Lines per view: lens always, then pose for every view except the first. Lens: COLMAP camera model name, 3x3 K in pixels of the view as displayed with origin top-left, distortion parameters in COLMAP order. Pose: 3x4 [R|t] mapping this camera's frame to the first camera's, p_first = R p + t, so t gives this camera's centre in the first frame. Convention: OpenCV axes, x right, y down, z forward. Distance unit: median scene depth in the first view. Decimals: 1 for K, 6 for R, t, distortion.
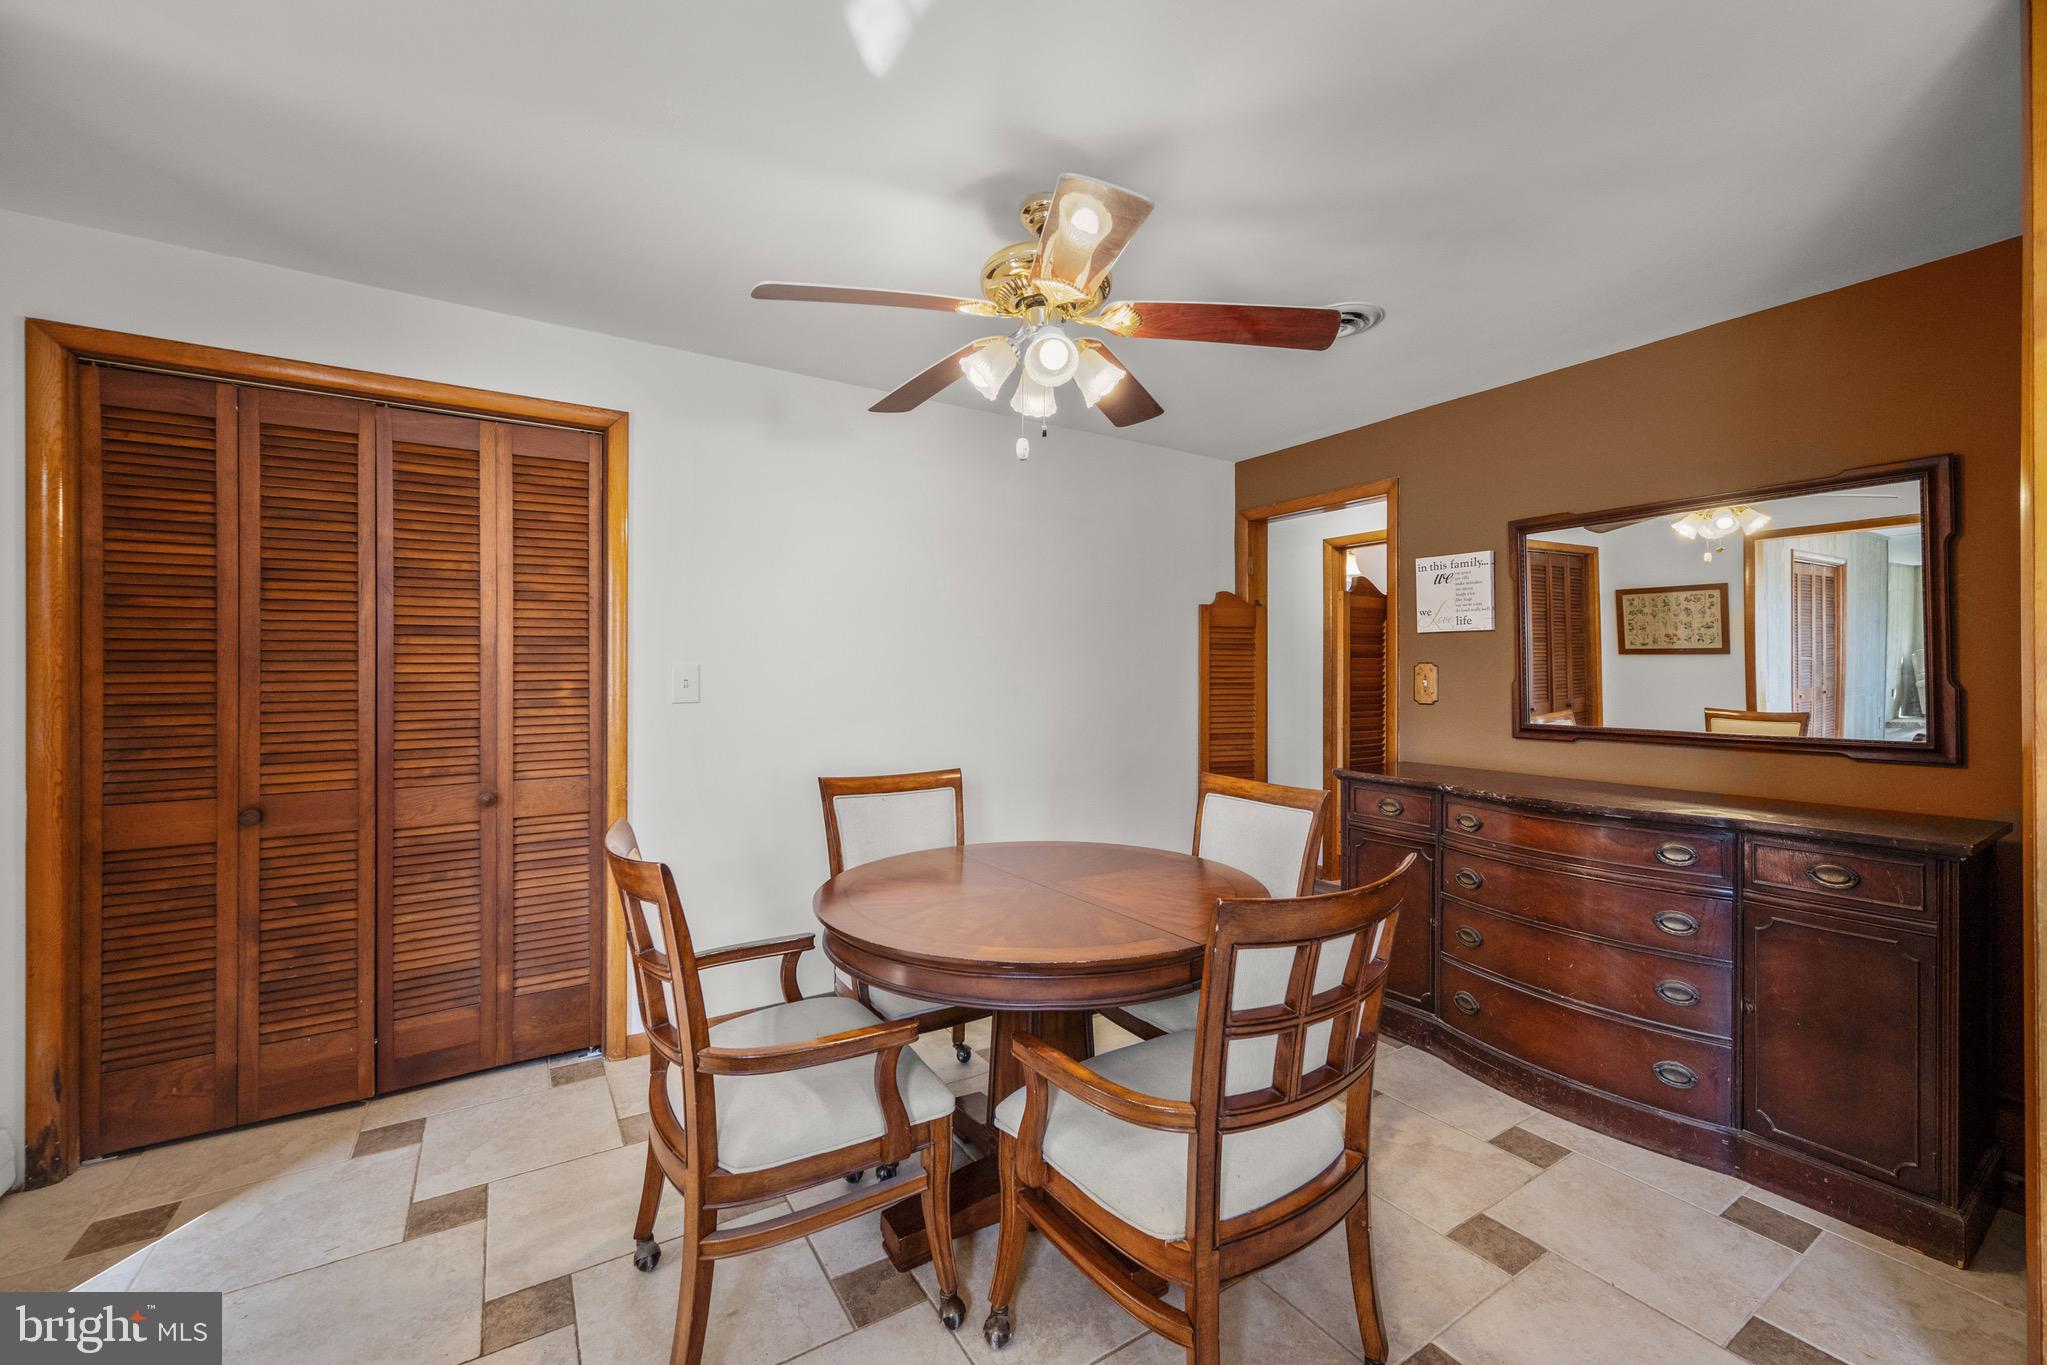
lens RADIAL K [[822.9, 0, 1027.6], [0, 822.9, 672.4], [0, 0, 1]] dist [0.000321, 0.000123]
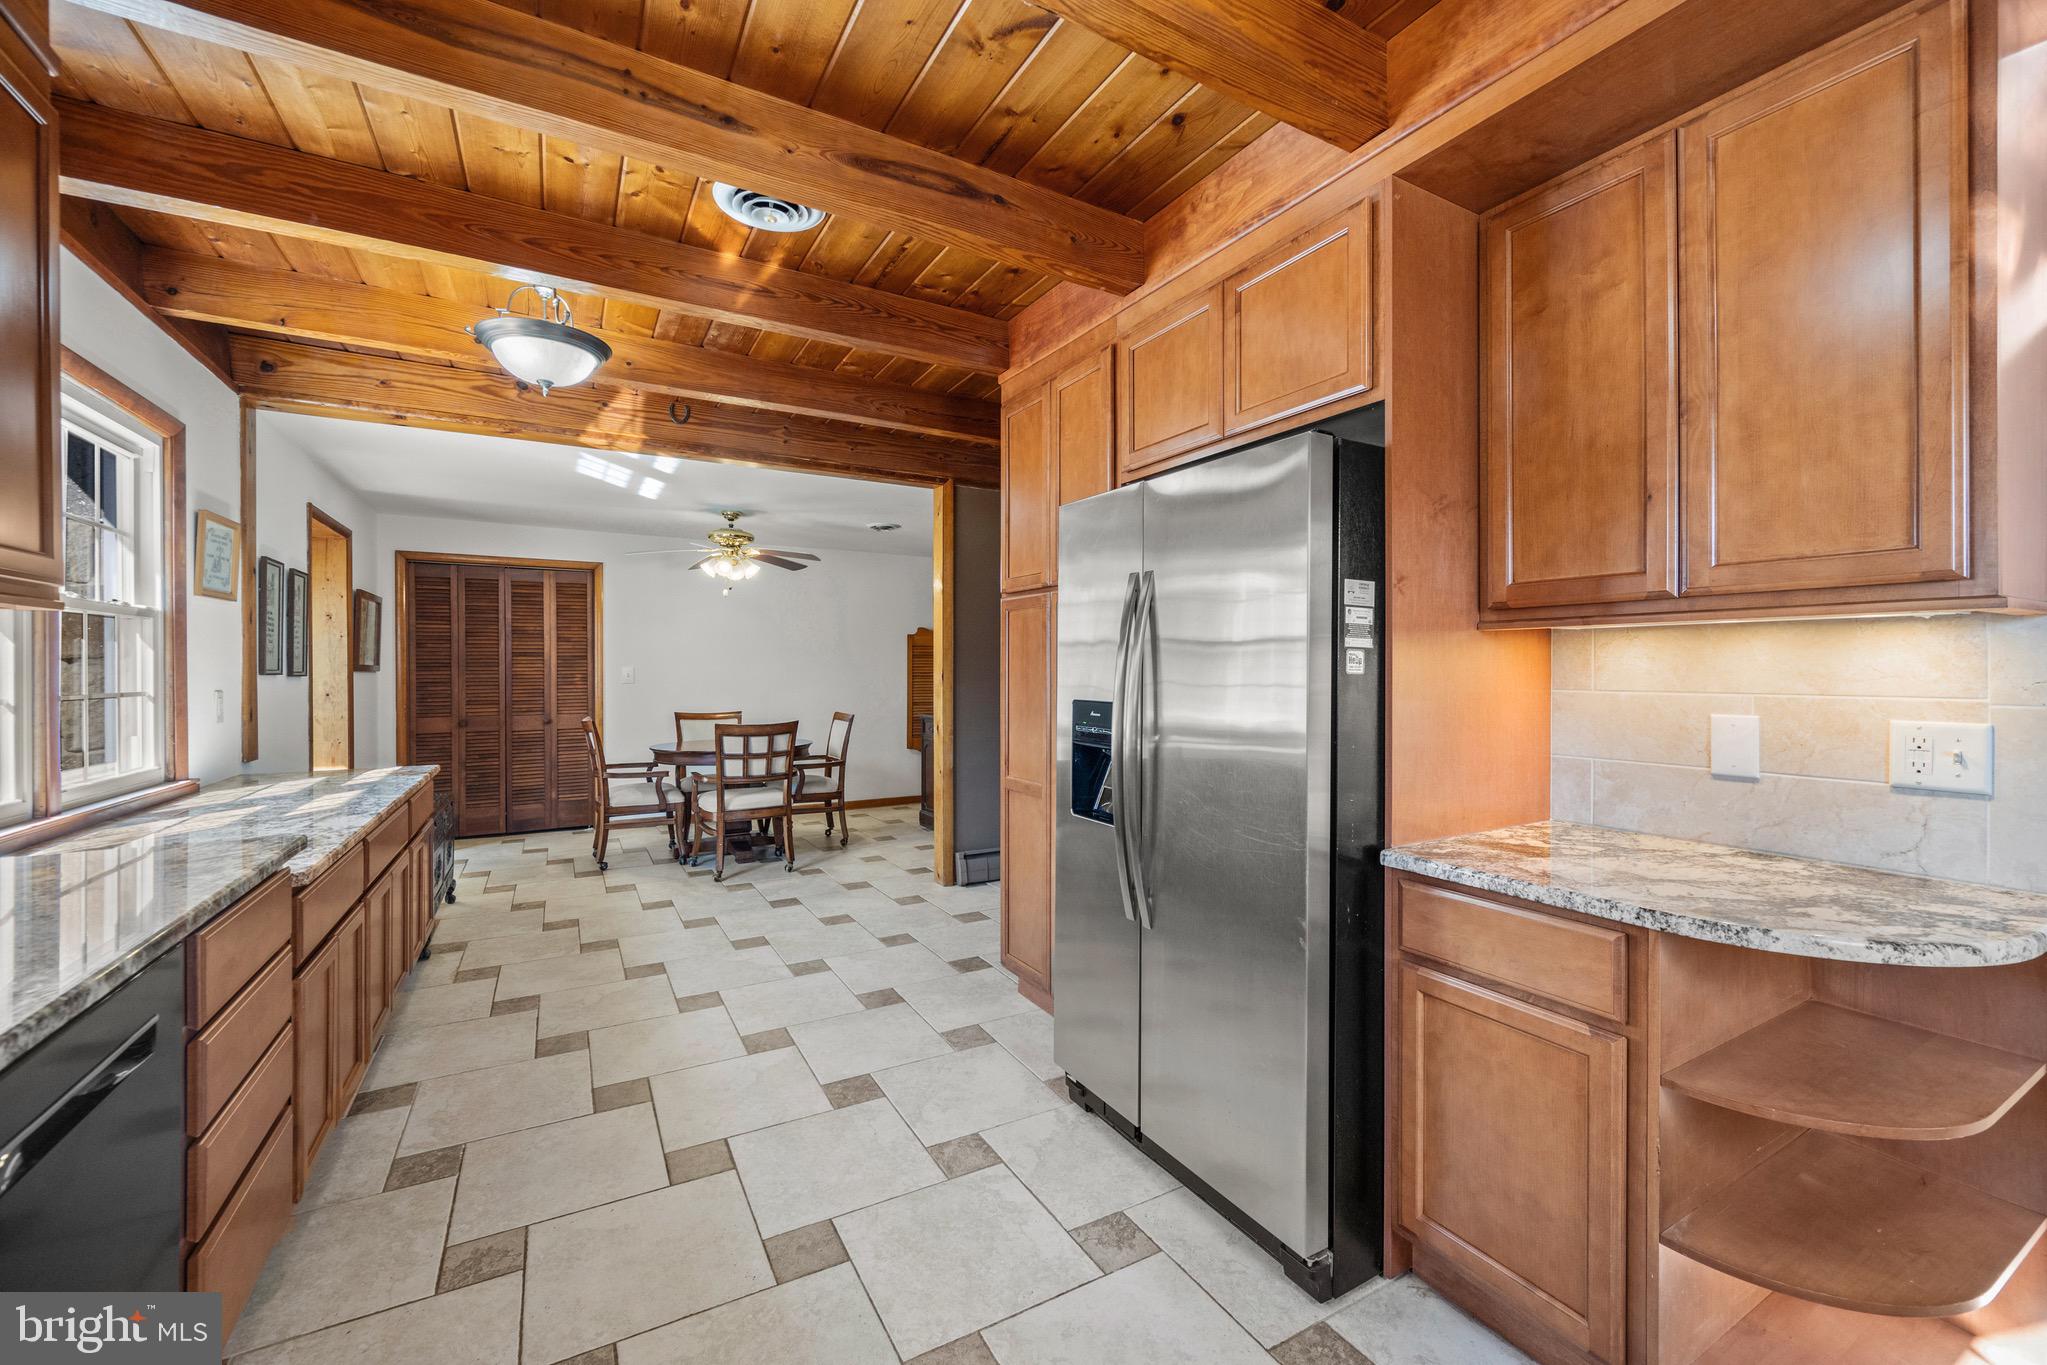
lens RADIAL K [[822.9, 0, 1019.2], [0, 822.9, 676.6], [0, 0, 1]] dist [0.000321, 0.000123]
pose [[0.998577, -0.002125, -0.053284, 0.969433], [0.002458, 0.999978, 0.006178, 0.006945], [0.053270, -0.006300, 0.998560, -1.513082]]
